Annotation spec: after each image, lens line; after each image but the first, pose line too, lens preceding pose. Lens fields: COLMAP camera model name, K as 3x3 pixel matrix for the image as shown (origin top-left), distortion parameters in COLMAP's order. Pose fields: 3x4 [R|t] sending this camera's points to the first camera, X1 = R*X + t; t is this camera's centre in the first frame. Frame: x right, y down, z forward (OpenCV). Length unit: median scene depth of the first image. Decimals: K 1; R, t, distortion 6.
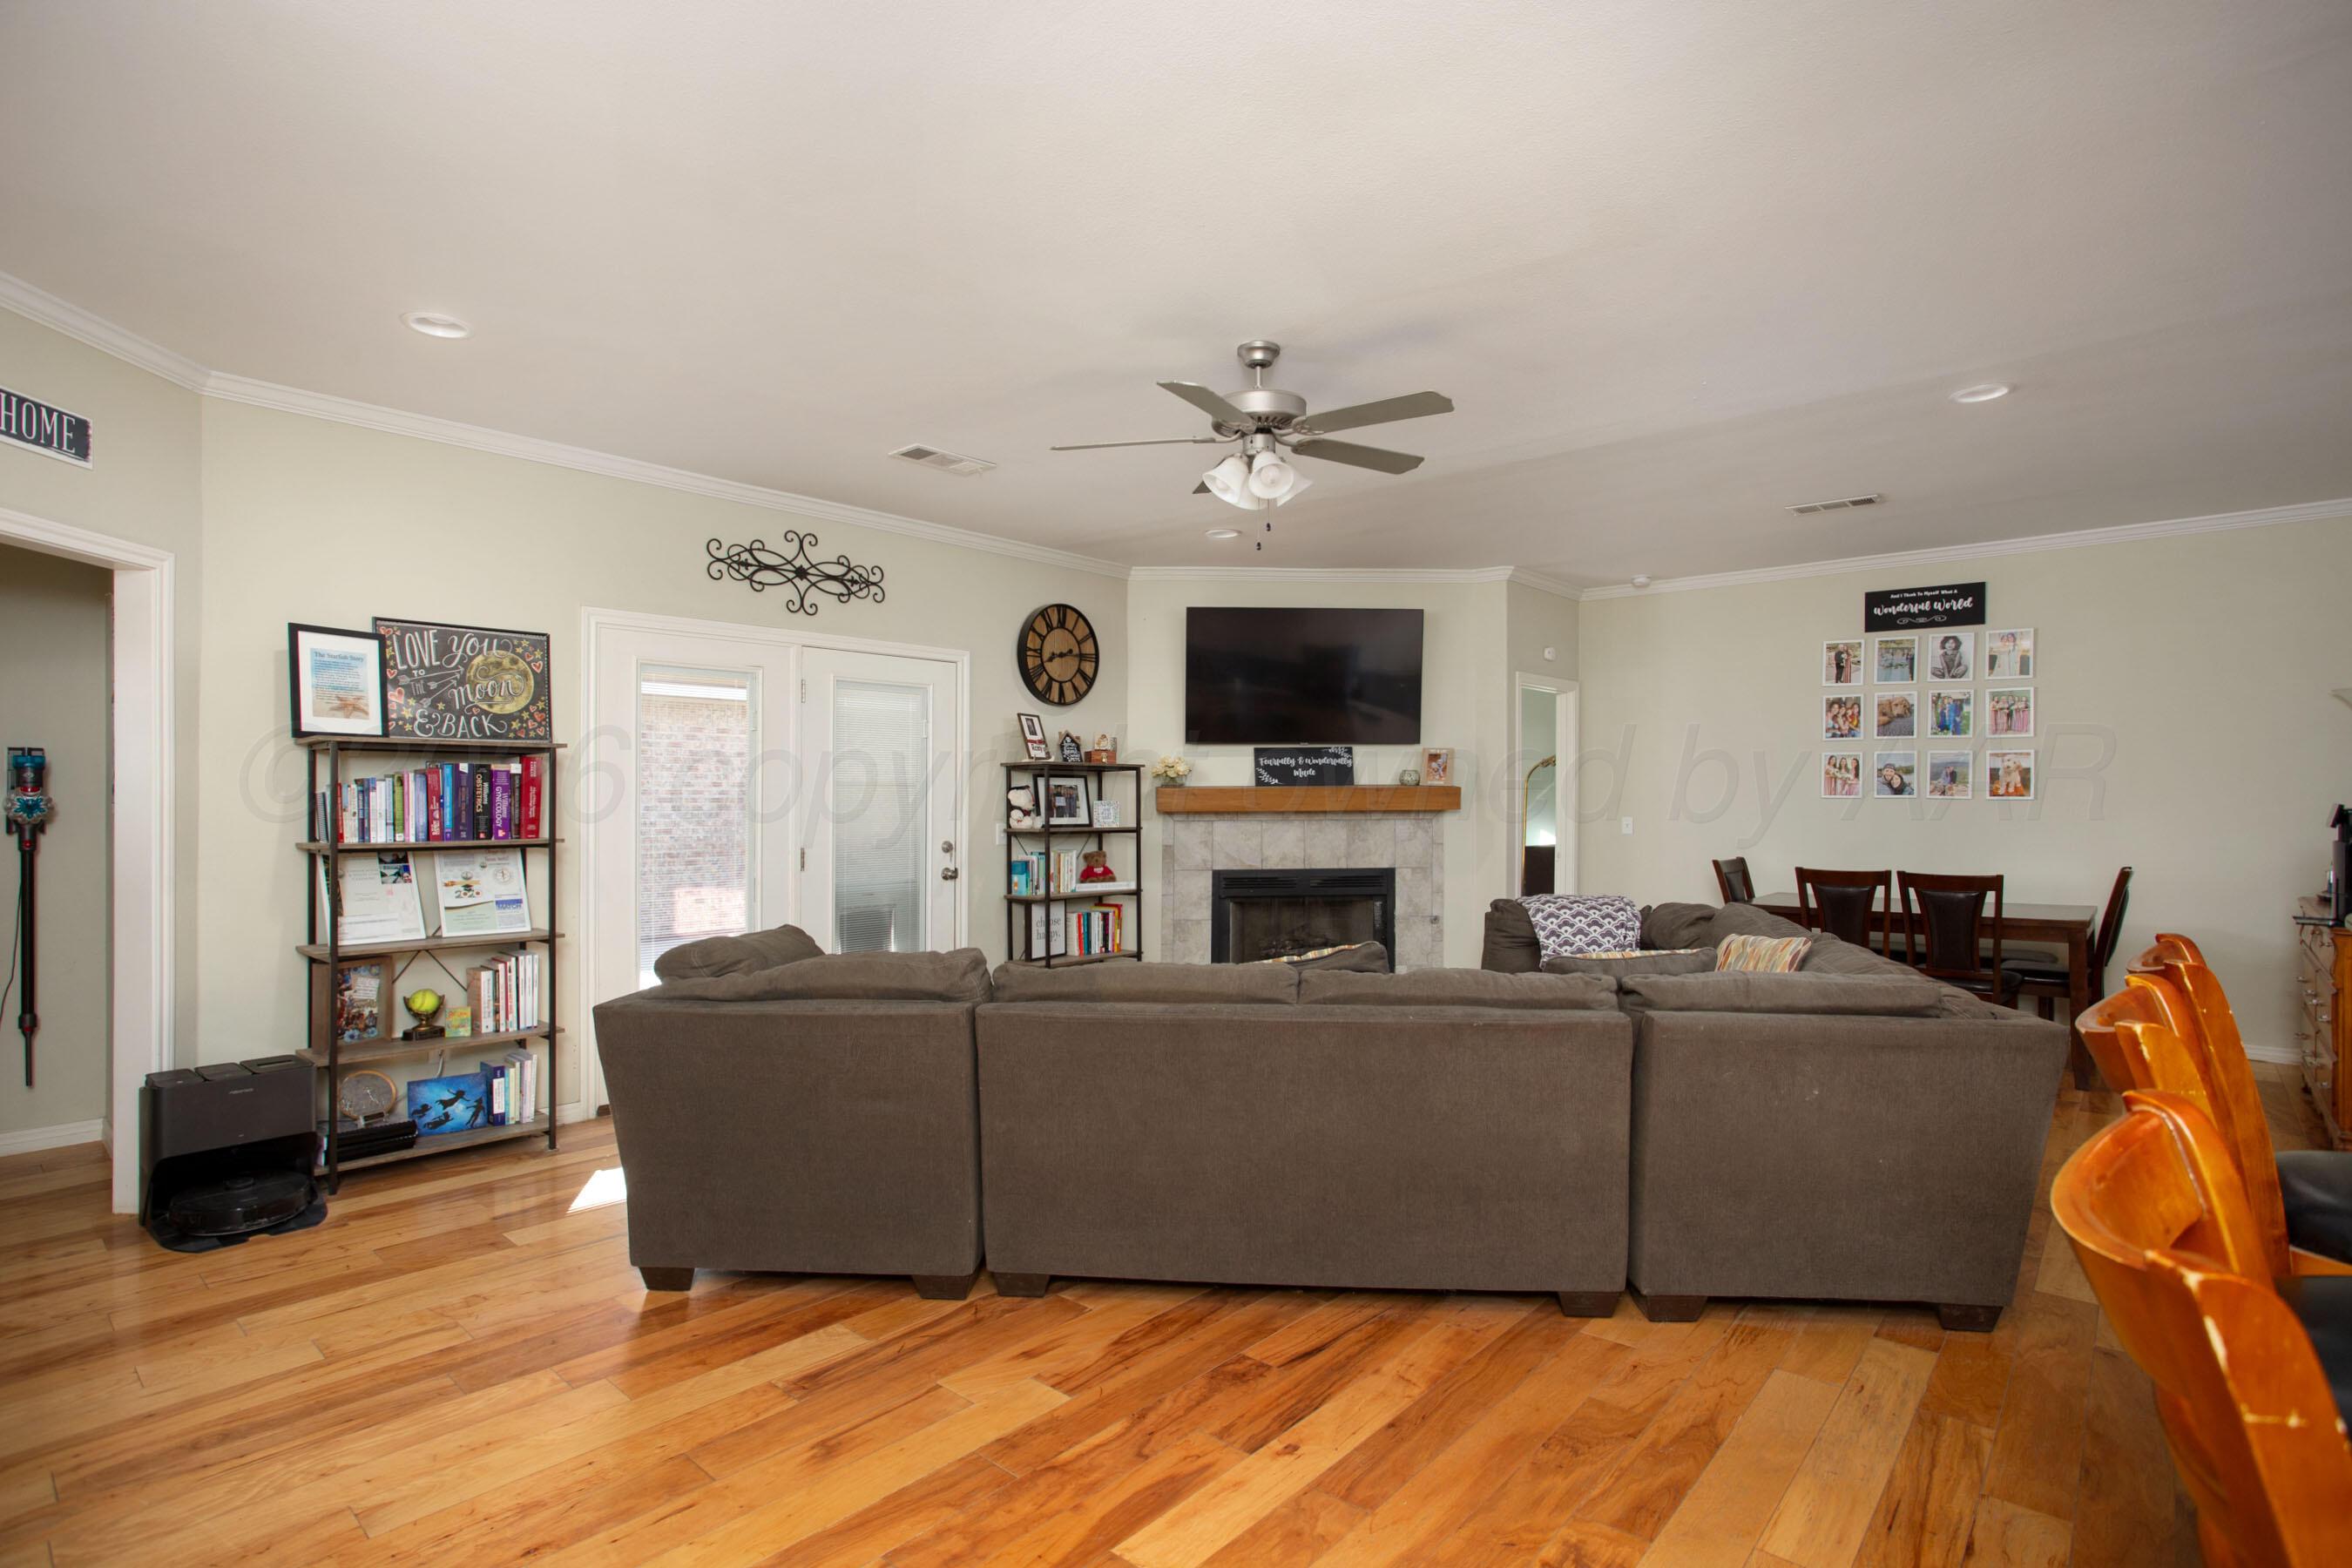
lens RADIAL K [[1176.2, 0, 1176.0], [0, 1176.2, 784.0], [0, 0, 1]] dist [-0.056204, 0.020265]
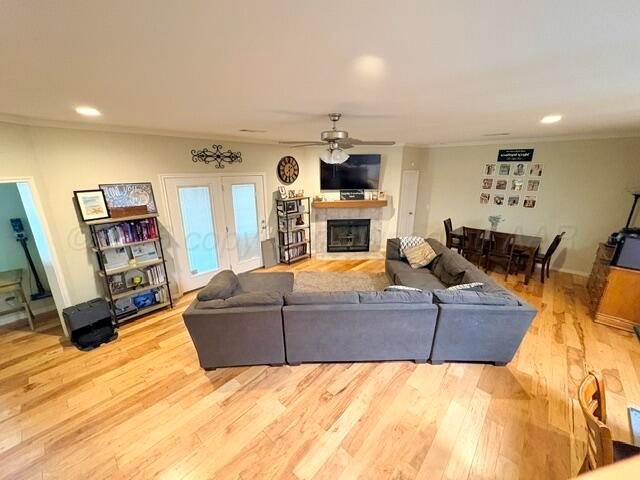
lens RADIAL K [[257.2, 0, 320.0], [0, 257.2, 240.0], [0, 0, 1]] dist [-0.001614, -0.000040]
pose [[0.999922, 0.003007, -0.012144, 0.018037], [0.000645, 0.957002, 0.290081, -0.140368], [0.012494, -0.290066, 0.956925, 0.106170]]
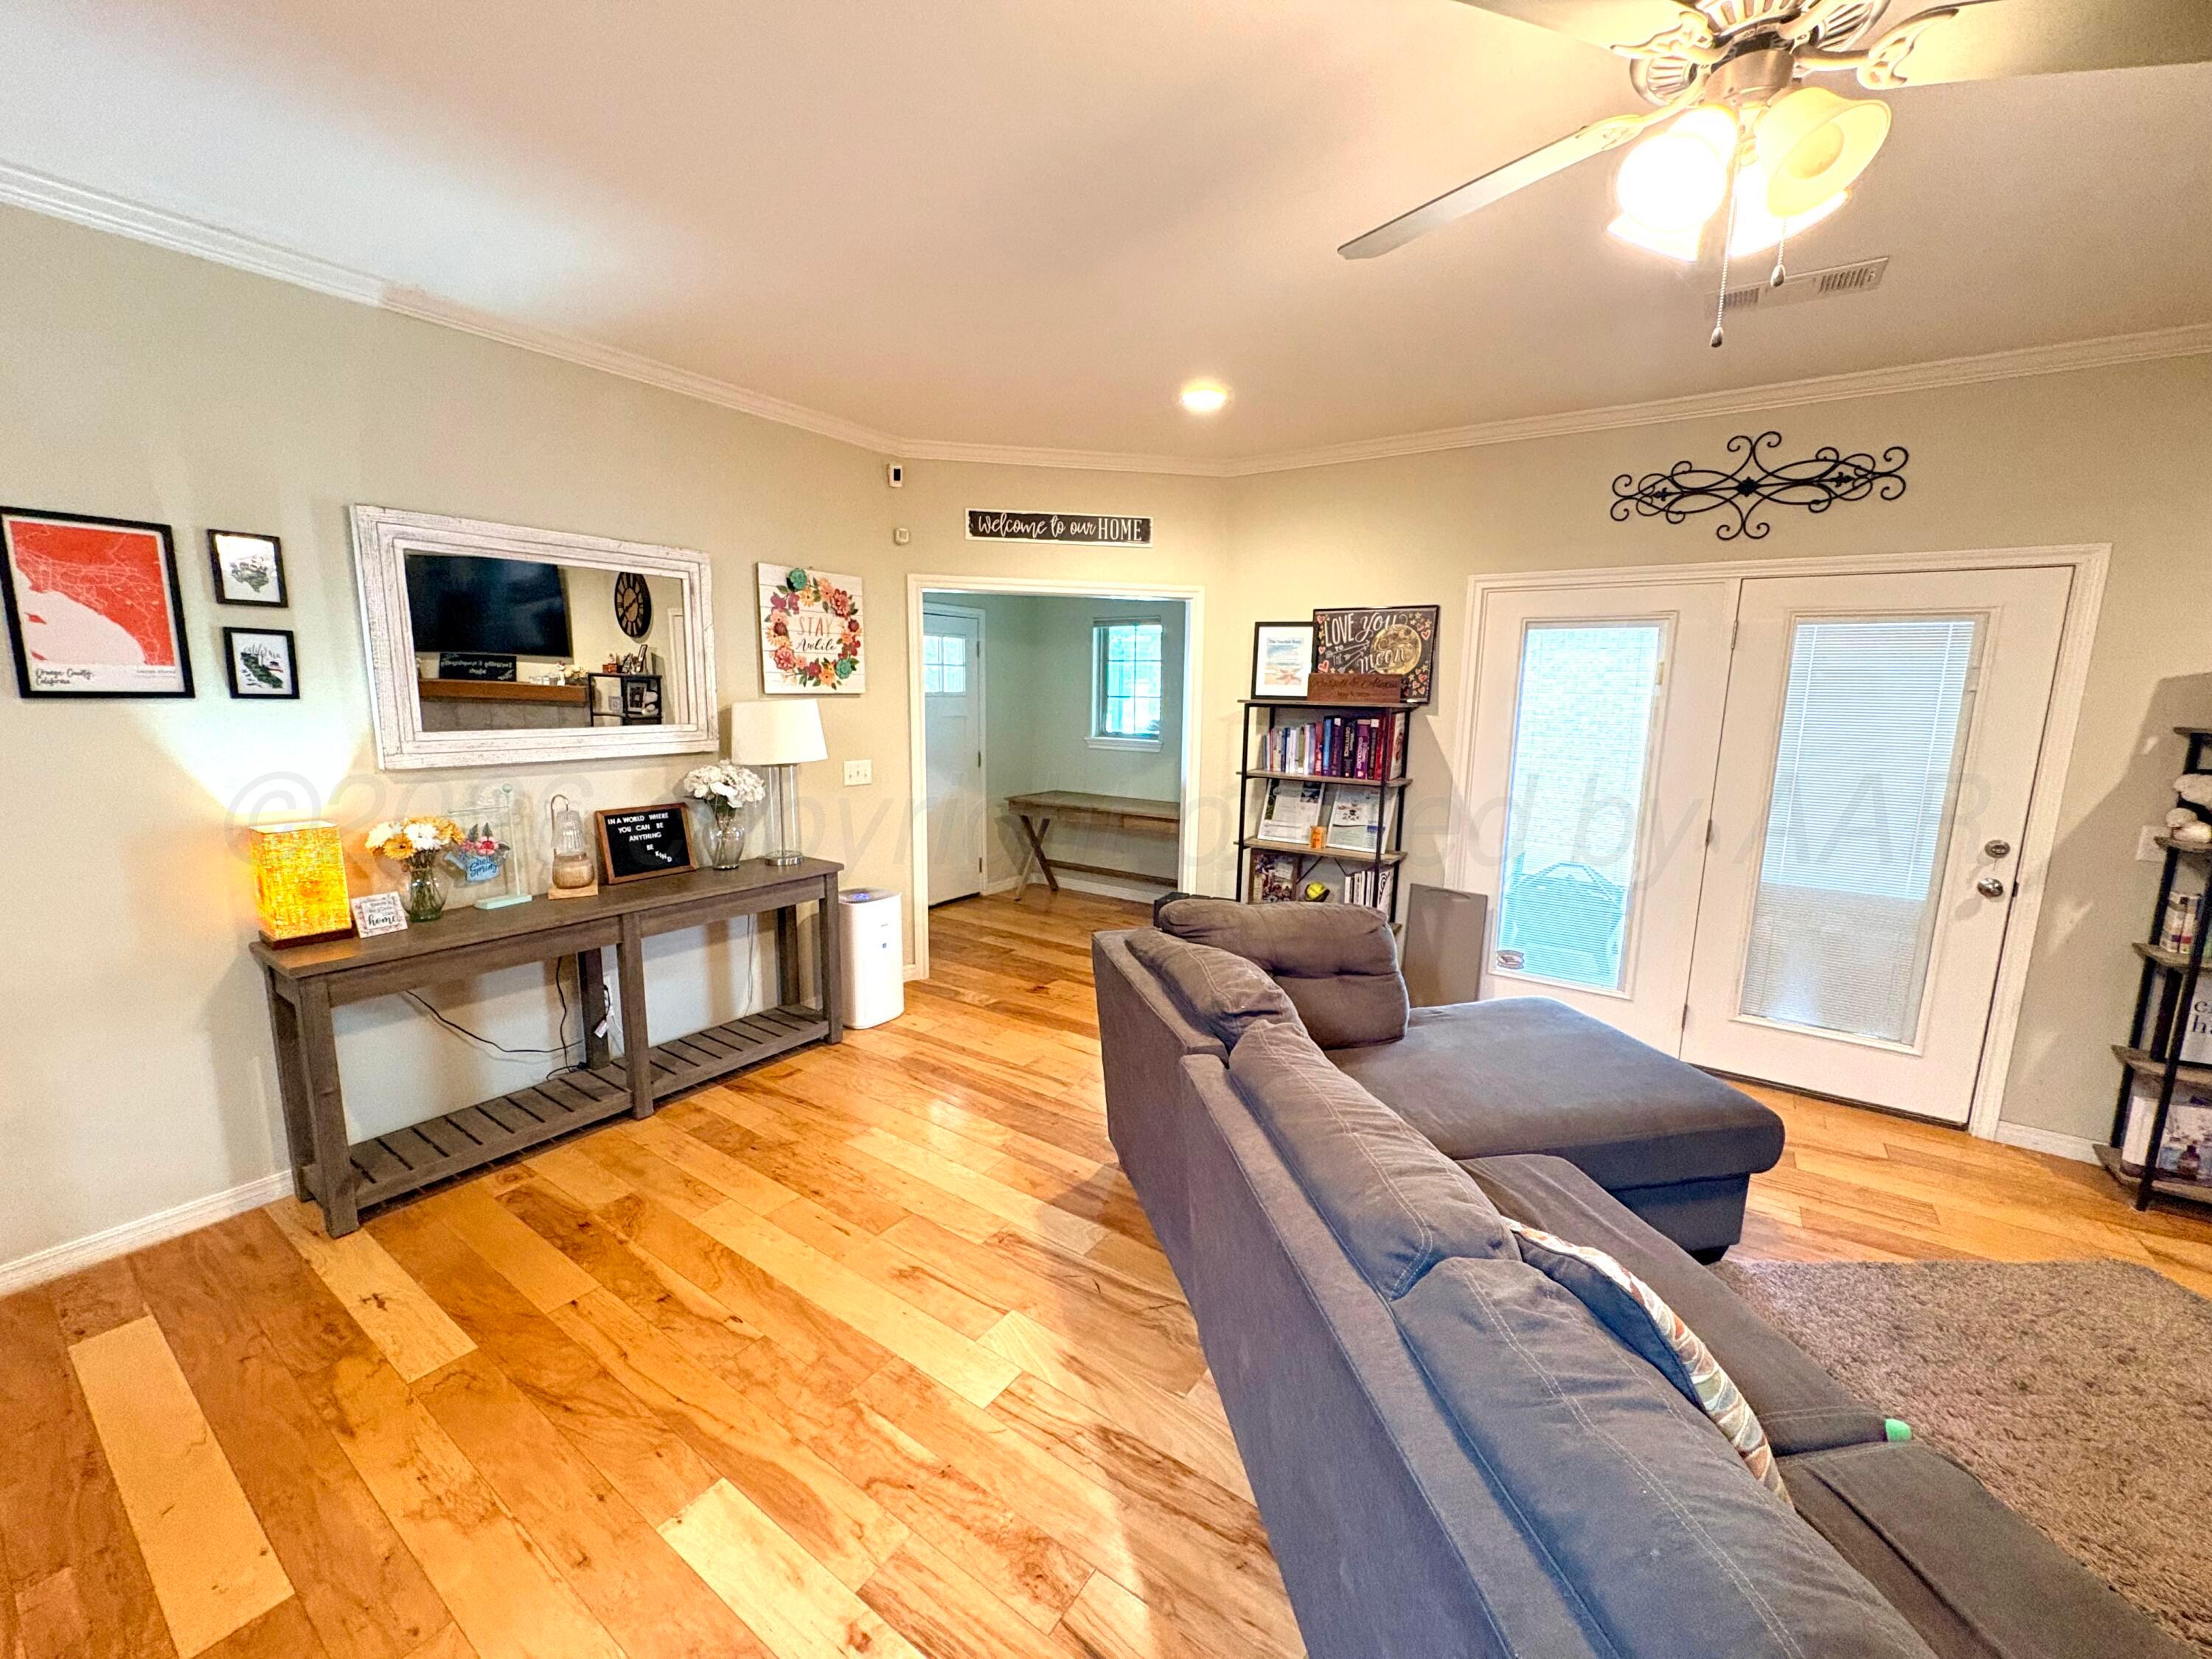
lens RADIAL K [[885.4, 0, 1106.0], [0, 885.4, 829.5], [0, 0, 1]] dist [-0.000277, -0.000361]
pose [[0.108272, 0.166571, -0.980067, 0.238721], [-0.002013, 0.985897, 0.167339, -0.040285], [0.994119, -0.016145, 0.107080, 0.412706]]
